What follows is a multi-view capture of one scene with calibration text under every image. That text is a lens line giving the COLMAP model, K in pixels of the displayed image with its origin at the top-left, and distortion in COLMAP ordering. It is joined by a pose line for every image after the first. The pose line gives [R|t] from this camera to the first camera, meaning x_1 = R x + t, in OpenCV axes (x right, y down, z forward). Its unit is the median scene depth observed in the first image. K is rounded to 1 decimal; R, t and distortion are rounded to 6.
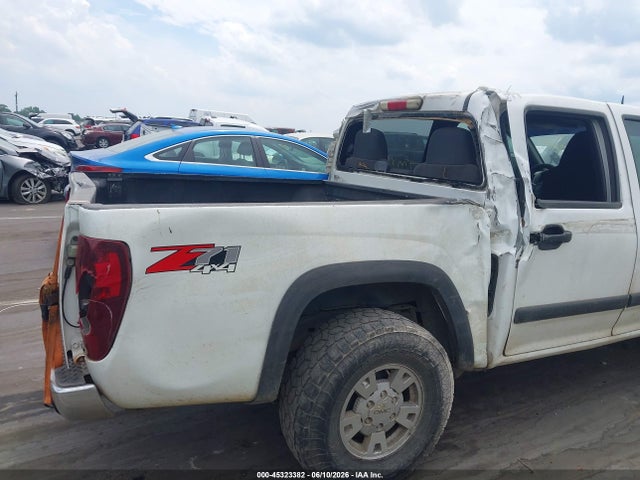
lens RADIAL K [[516.9, 0, 315.5], [0, 516.9, 240.6], [0, 0, 1]] dist [-0.005055, -0.007746]
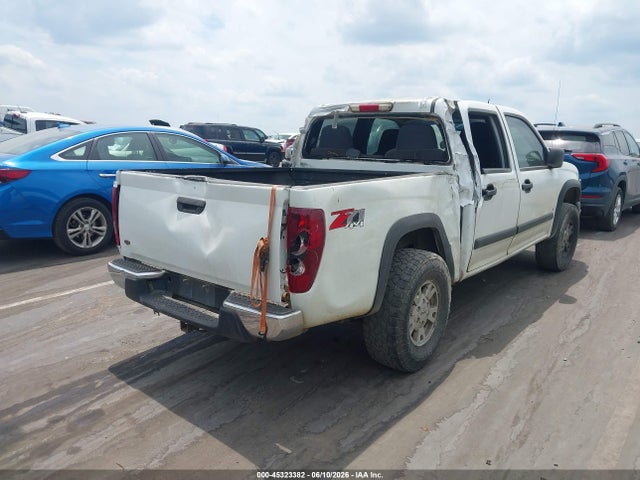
lens RADIAL K [[506.4, 0, 316.3], [0, 506.4, 242.5], [0, 0, 1]] dist [0.014896, -0.032091]
pose [[0.915971, -0.114759, 0.384484, -0.640766], [0.104501, 0.993388, 0.047546, 0.017604], [-0.387398, -0.003371, 0.921906, -0.229306]]
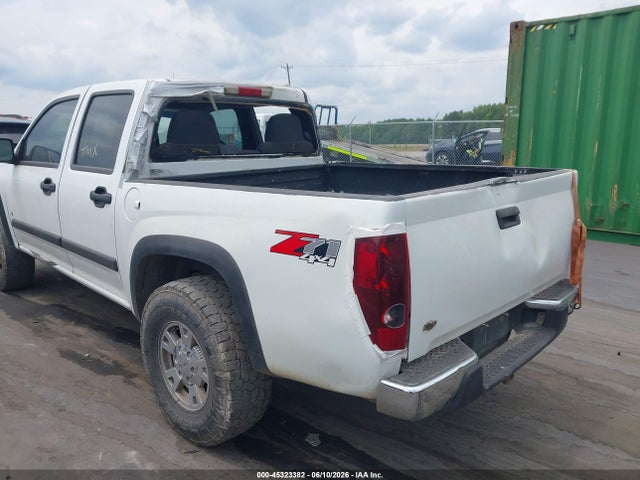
lens RADIAL K [[506.4, 0, 316.3], [0, 506.4, 242.5], [0, 0, 1]] dist [0.014896, -0.032091]
pose [[-0.329032, -0.236548, 0.914212, -1.147258], [0.169420, 0.937622, 0.303581, -0.320965], [-0.928997, 0.254774, -0.268432, 1.505178]]
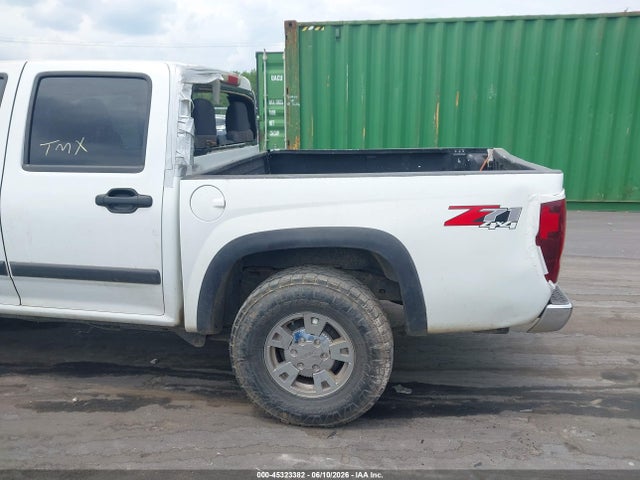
lens RADIAL K [[506.4, 0, 316.3], [0, 506.4, 242.5], [0, 0, 1]] dist [0.014896, -0.032091]
pose [[-0.817670, -0.173387, 0.548955, -0.738306], [0.080008, 0.910087, 0.406622, -0.447135], [-0.570100, 0.376403, -0.730279, 2.175861]]
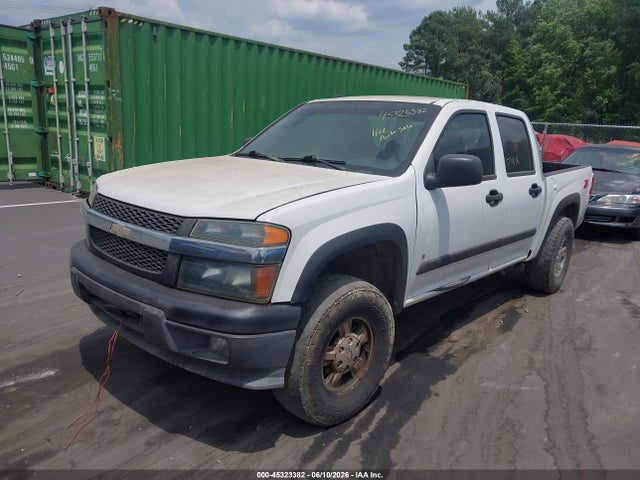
lens RADIAL K [[506.4, 0, 316.3], [0, 506.4, 242.5], [0, 0, 1]] dist [0.014896, -0.032091]
pose [[-0.921596, -0.003988, -0.388131, 1.519161], [-0.166133, 0.907779, 0.385146, -0.536415], [0.350801, 0.419430, -0.837268, 2.919256]]
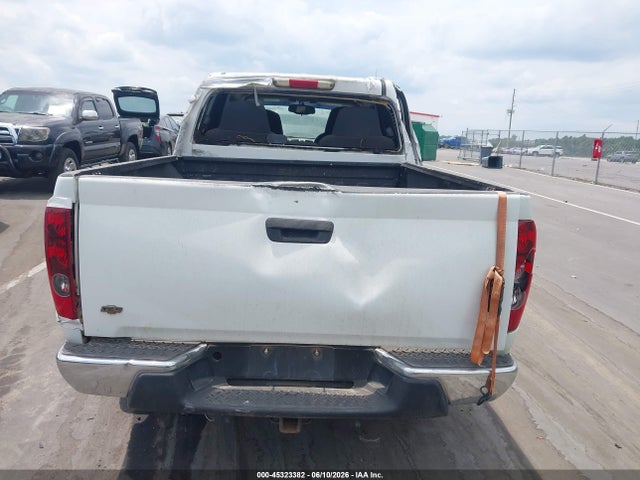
lens RADIAL K [[506.4, 0, 316.3], [0, 506.4, 242.5], [0, 0, 1]] dist [0.014896, -0.032091]
pose [[0.413651, -0.226983, 0.881687, -1.068578], [0.141905, 0.972661, 0.183828, -0.152256], [-0.899309, 0.049075, 0.434552, 0.623471]]
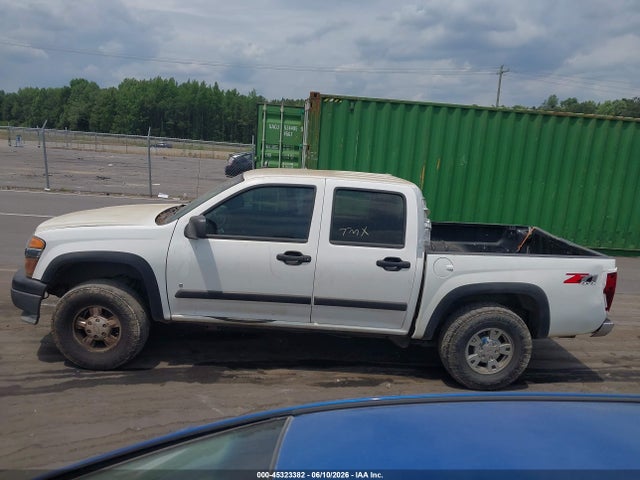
lens RADIAL K [[494.5, 0, 315.1], [0, 494.5, 245.5], [0, 0, 1]] dist [0.115324, -0.218960]
pose [[-0.912196, -0.187905, 0.364131, -0.240586], [-0.033649, 0.920005, 0.390461, -0.876392], [-0.408371, 0.343924, -0.845547, 3.190124]]
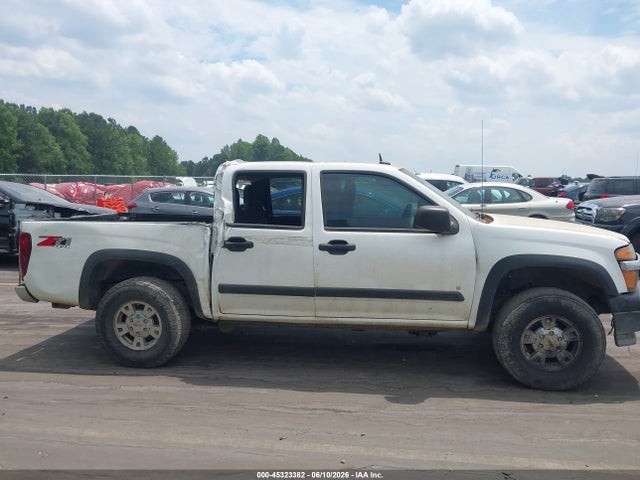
lens RADIAL K [[506.4, 0, 316.3], [0, 506.4, 242.5], [0, 0, 1]] dist [0.014896, -0.032091]
pose [[0.823649, 0.018629, -0.566794, 1.636353], [-0.073726, 0.994496, -0.074450, 0.094017], [0.562287, 0.103108, 0.820489, -0.242472]]
